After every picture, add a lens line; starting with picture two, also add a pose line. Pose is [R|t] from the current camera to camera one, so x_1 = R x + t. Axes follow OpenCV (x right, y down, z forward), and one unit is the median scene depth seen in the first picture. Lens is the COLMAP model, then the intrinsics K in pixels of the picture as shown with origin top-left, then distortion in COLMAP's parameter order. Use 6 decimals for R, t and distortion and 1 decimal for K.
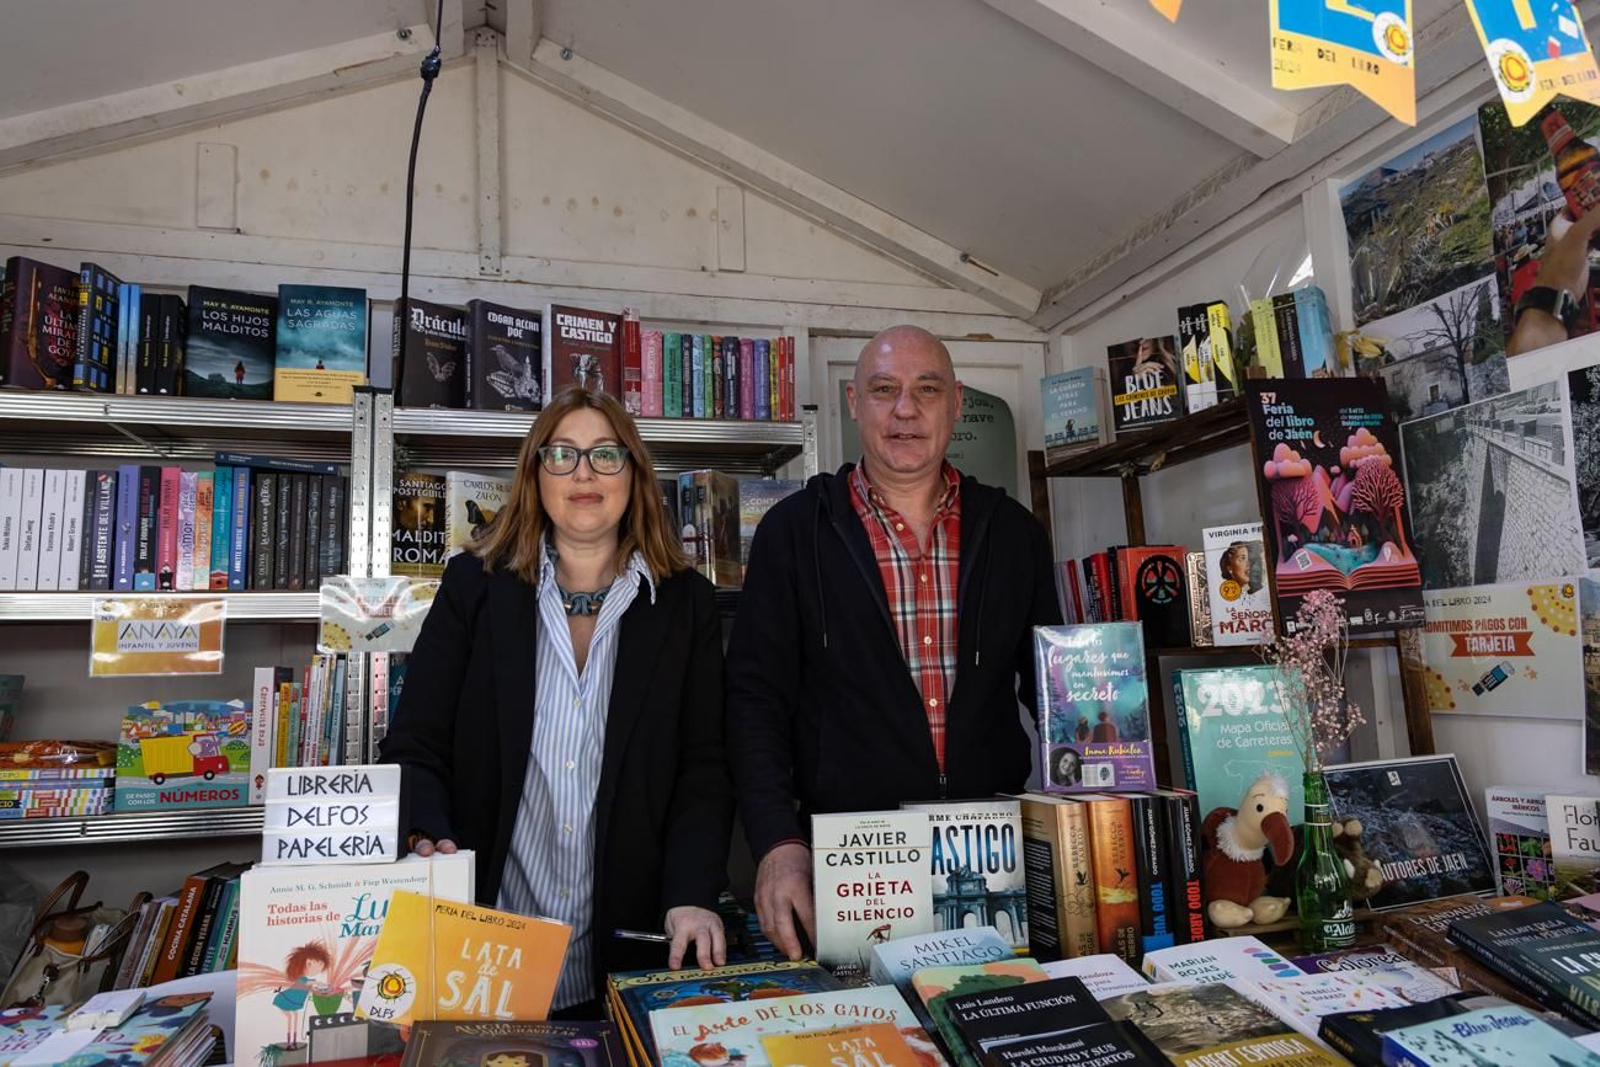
lens RADIAL K [[1091.5, 0, 800.0], [0, 1091.5, 533.5], [0, 0, 1]] dist [0.007862, -0.001195]
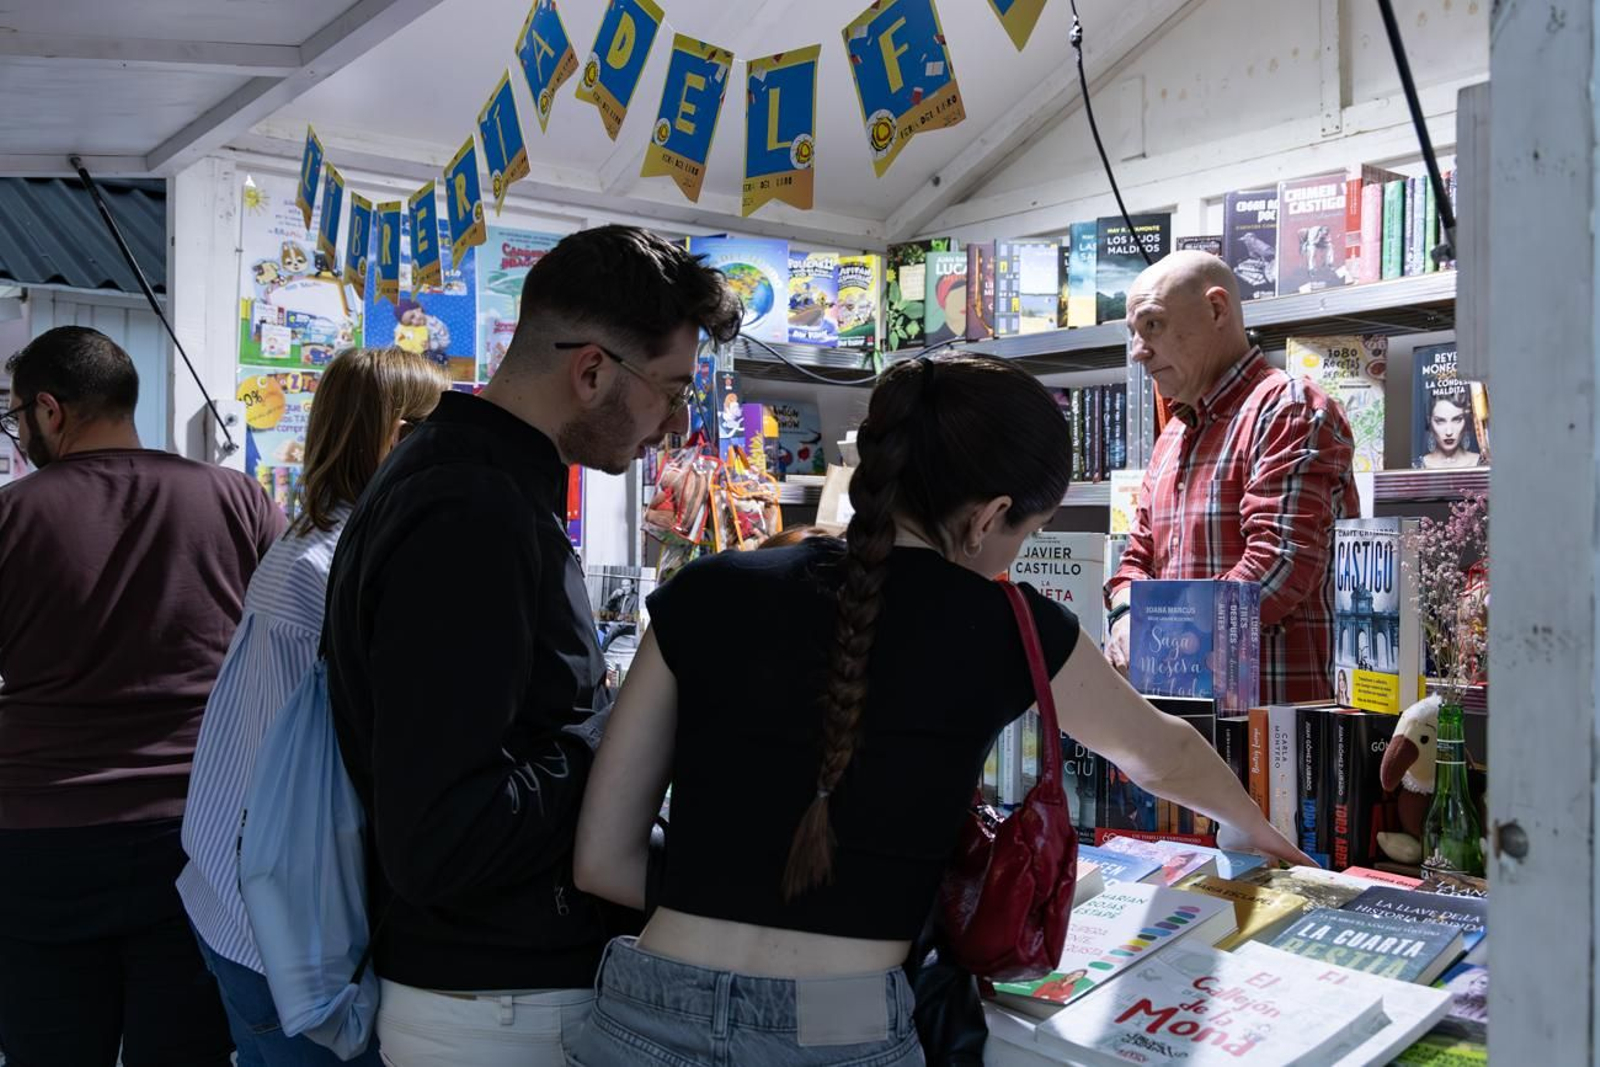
lens RADIAL K [[1499.8, 0, 800.0], [0, 1499.8, 533.5], [0, 0, 1]] dist [-0.011044, -0.010767]
pose [[0.375149, 0.018296, -0.926784, 0.861807], [0.103844, 0.992682, 0.061632, -0.025316], [0.921130, -0.119362, 0.370504, 0.070628]]
